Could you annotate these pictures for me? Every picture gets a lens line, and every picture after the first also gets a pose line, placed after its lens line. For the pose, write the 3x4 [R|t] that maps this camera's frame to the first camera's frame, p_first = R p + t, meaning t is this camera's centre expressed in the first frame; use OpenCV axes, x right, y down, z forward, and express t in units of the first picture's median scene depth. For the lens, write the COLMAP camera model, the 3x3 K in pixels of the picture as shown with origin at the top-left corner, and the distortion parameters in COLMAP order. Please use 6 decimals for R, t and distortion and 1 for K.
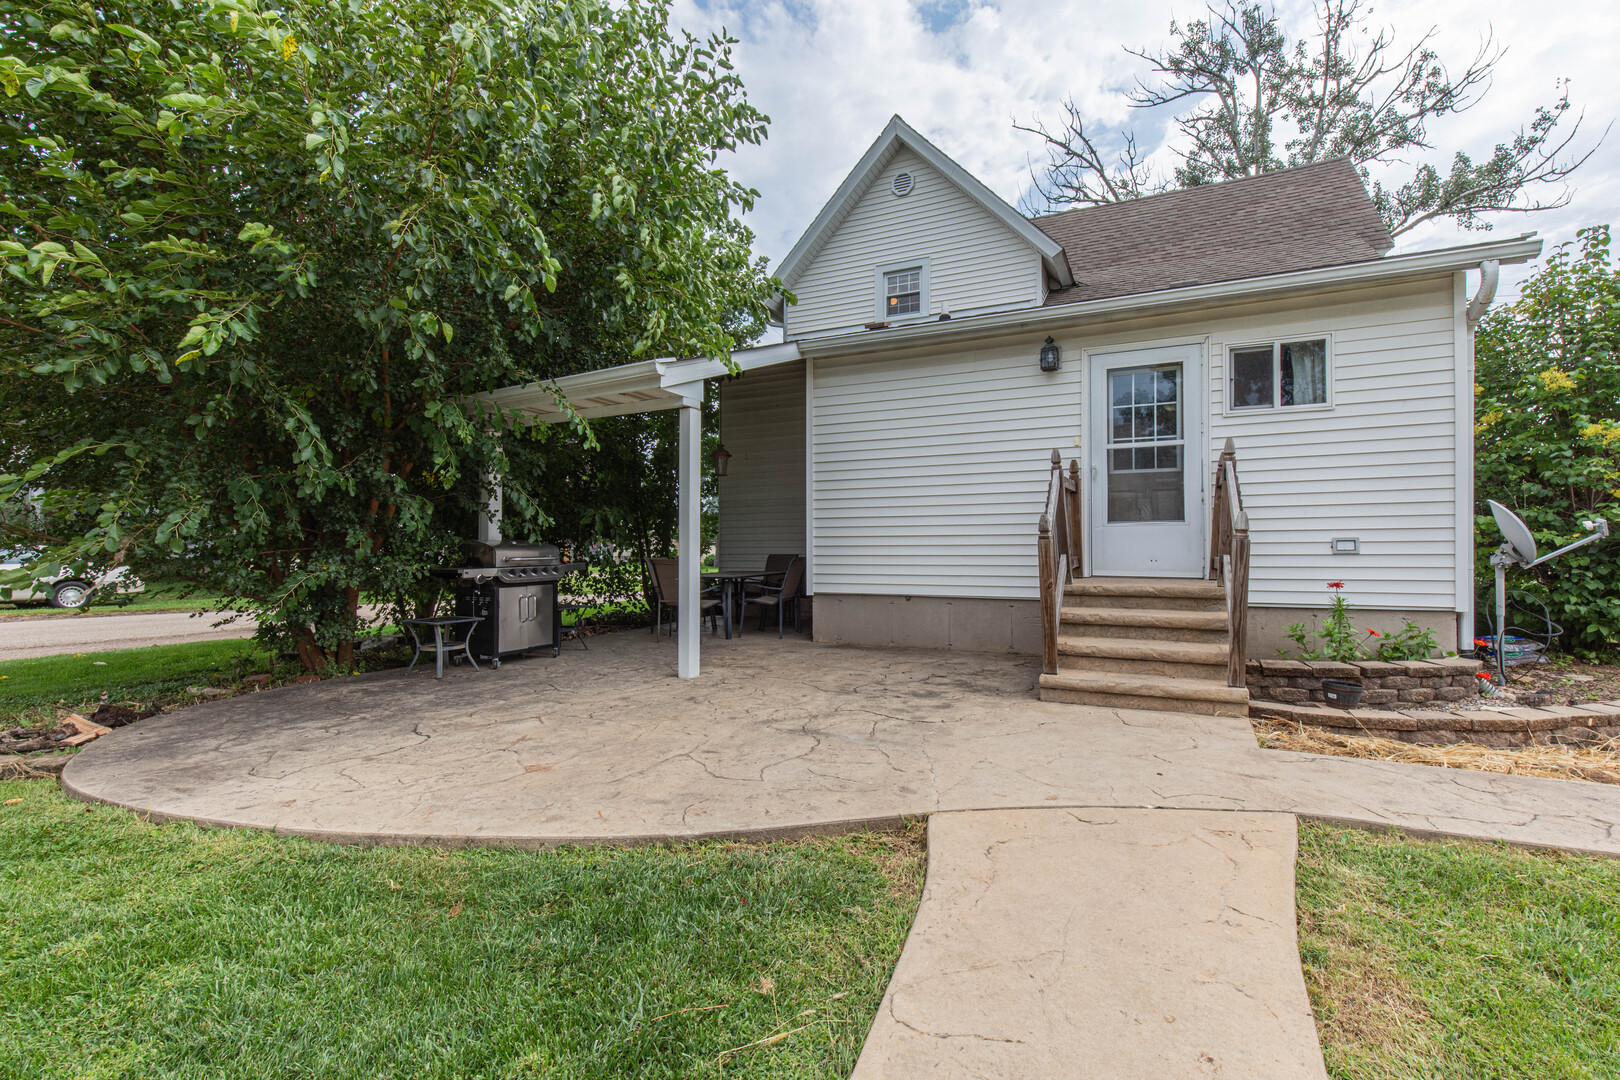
lens RADIAL K [[729.1, 0, 823.6], [0, 729.1, 543.1], [0, 0, 1]] dist [0.006194, 0.000794]
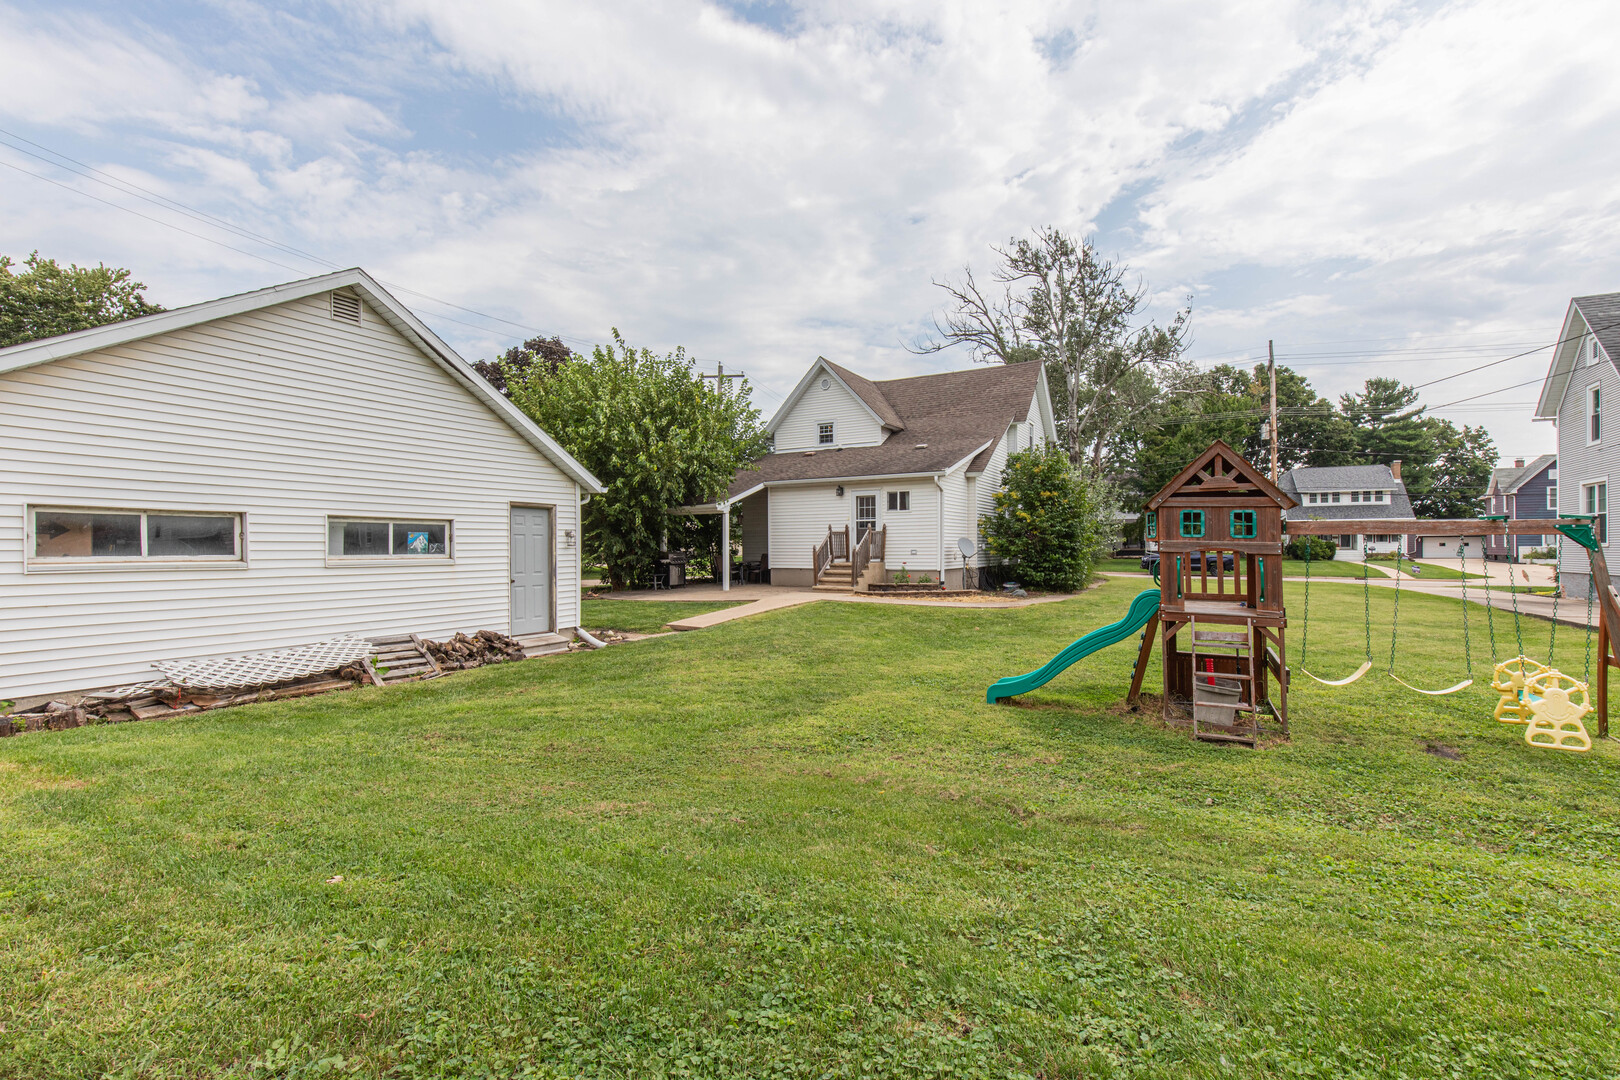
lens RADIAL K [[729.1, 0, 823.6], [0, 729.1, 543.1], [0, 0, 1]] dist [0.006194, 0.000794]
pose [[0.997130, -0.004491, -0.075579, 0.425546], [0.005443, 0.999908, 0.012385, -0.064929], [0.075517, -0.012760, 0.997063, -1.892150]]
